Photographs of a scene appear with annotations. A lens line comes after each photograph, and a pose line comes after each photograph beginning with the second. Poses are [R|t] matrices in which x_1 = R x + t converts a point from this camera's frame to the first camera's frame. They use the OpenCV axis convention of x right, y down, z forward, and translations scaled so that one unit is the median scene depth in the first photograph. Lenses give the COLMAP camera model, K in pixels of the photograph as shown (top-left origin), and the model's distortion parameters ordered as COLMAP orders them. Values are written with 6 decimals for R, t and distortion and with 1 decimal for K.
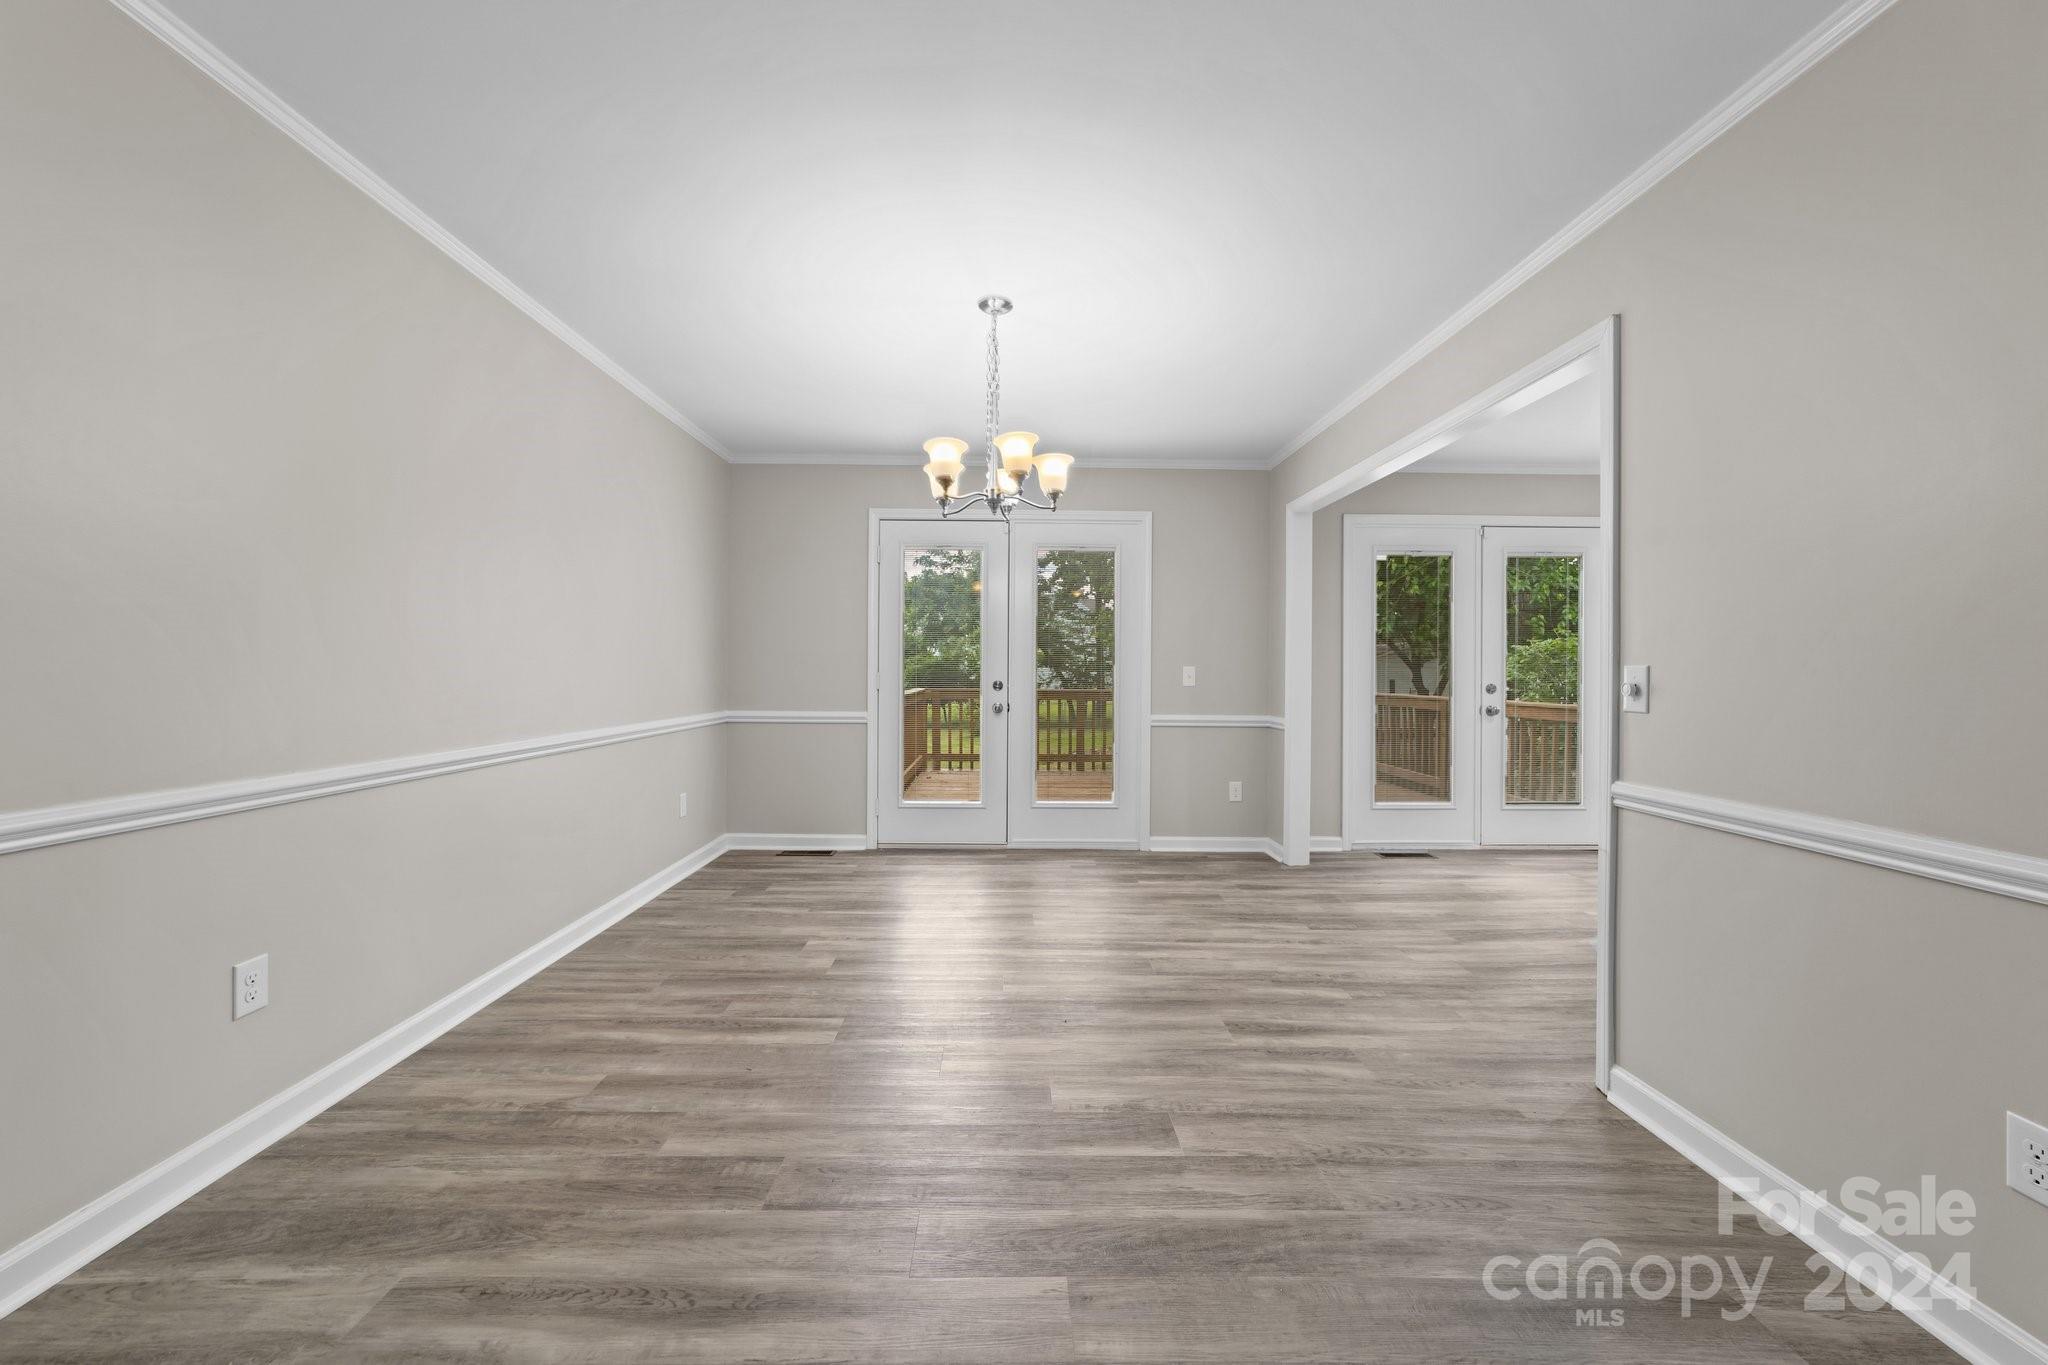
lens RADIAL K [[790.0, 0, 1015.7], [0, 790.0, 670.4], [0, 0, 1]] dist [-0.018656, 0.009711]
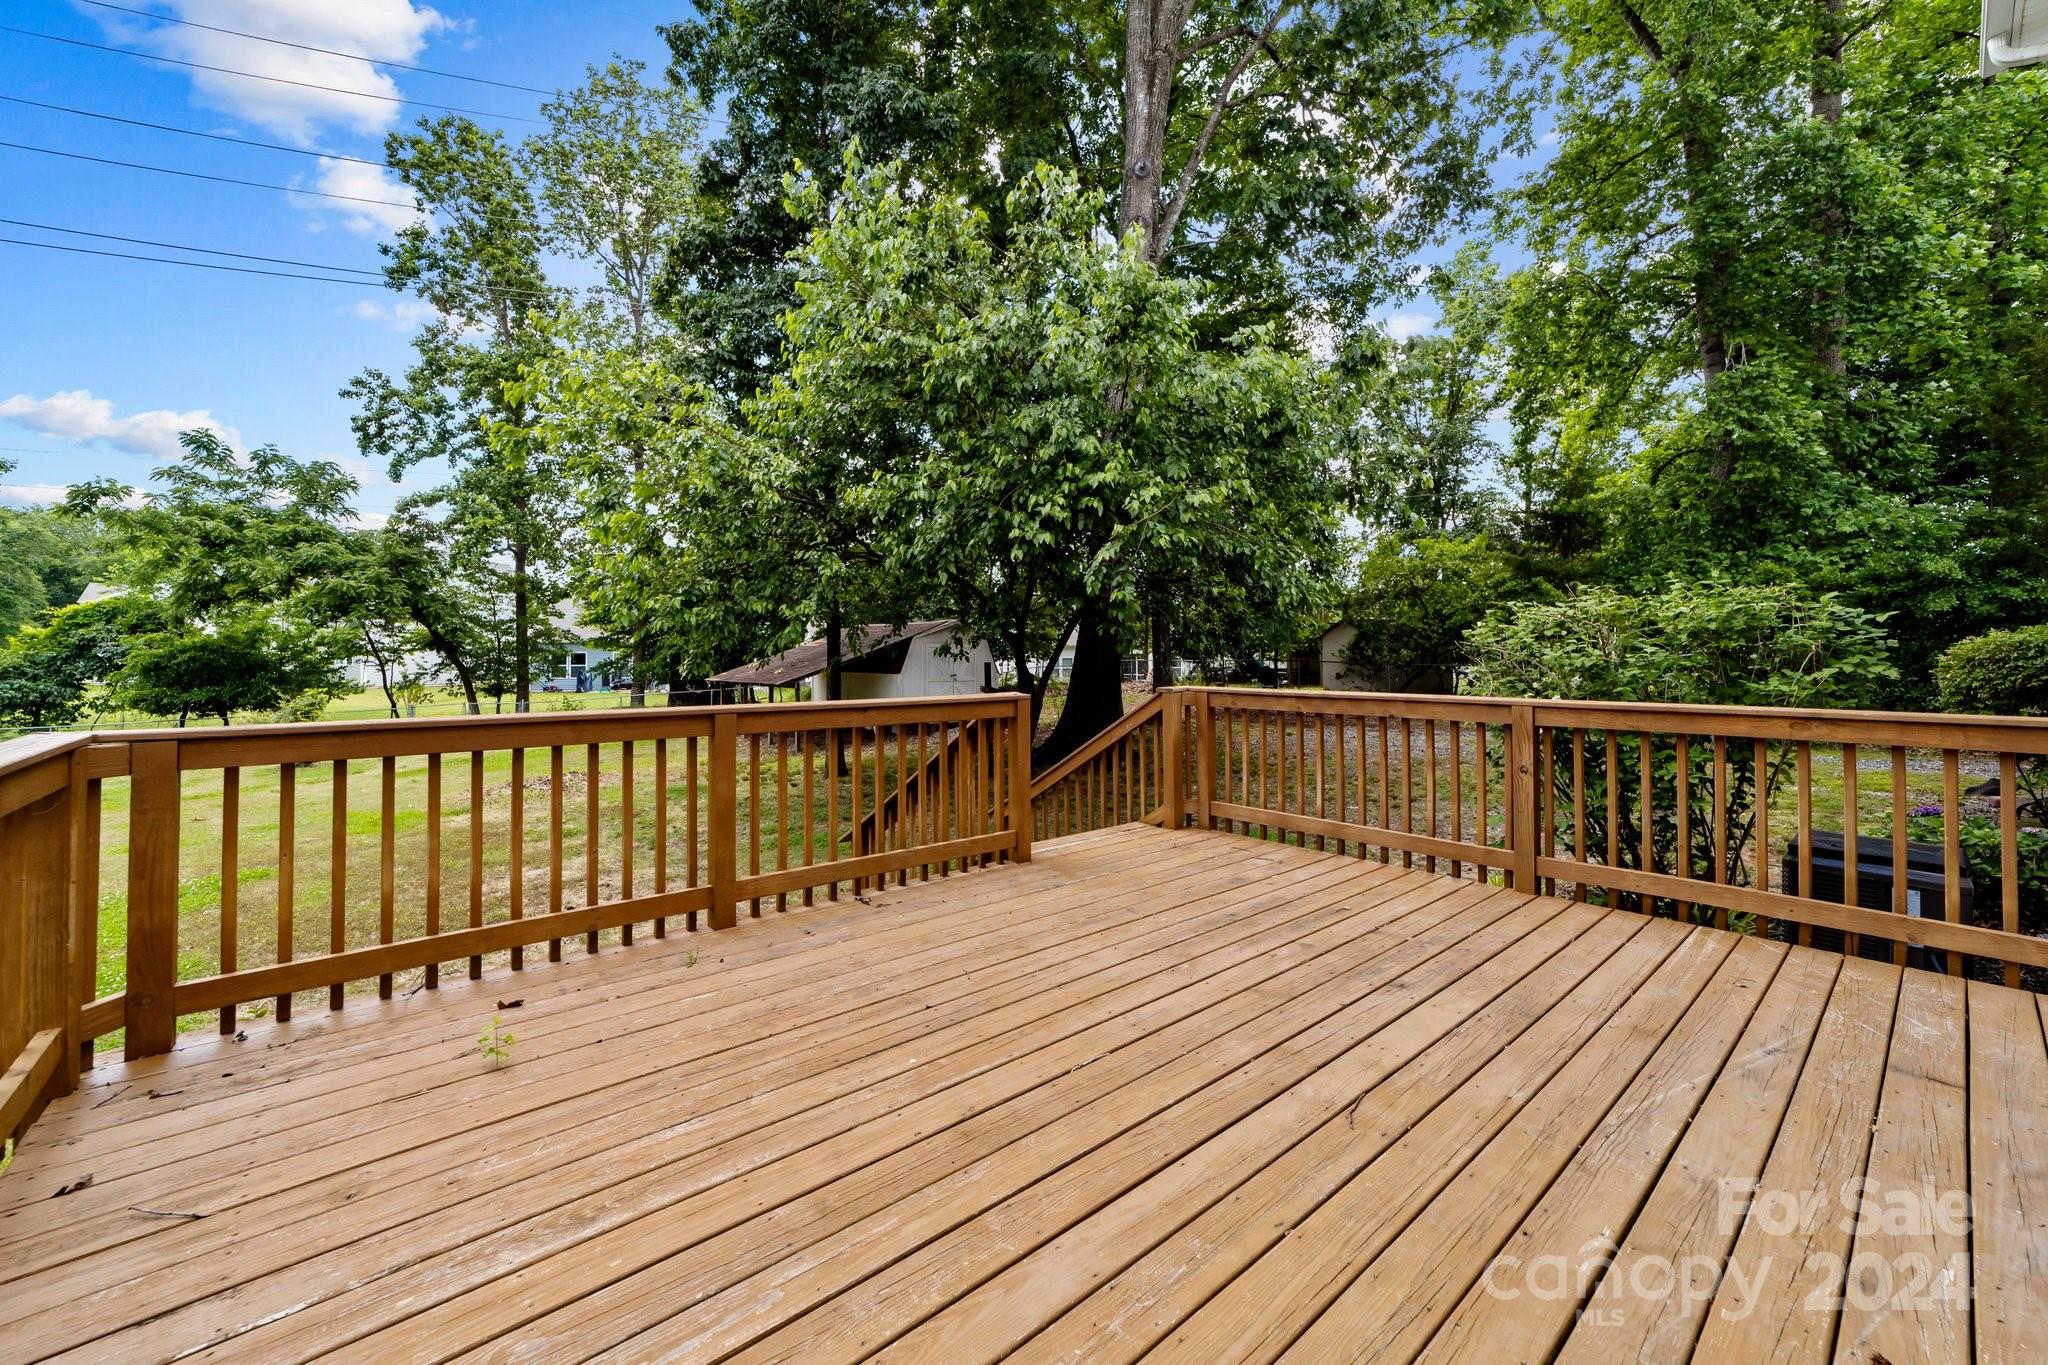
lens RADIAL K [[794.7, 0, 1017.1], [0, 794.7, 664.0], [0, 0, 1]] dist [-0.019099, 0.009333]
pose [[0.768789, -0.018252, 0.639242, -0.011702], [0.009044, 0.999803, 0.017671, -0.000602], [-0.639438, -0.007804, 0.768803, 0.158862]]
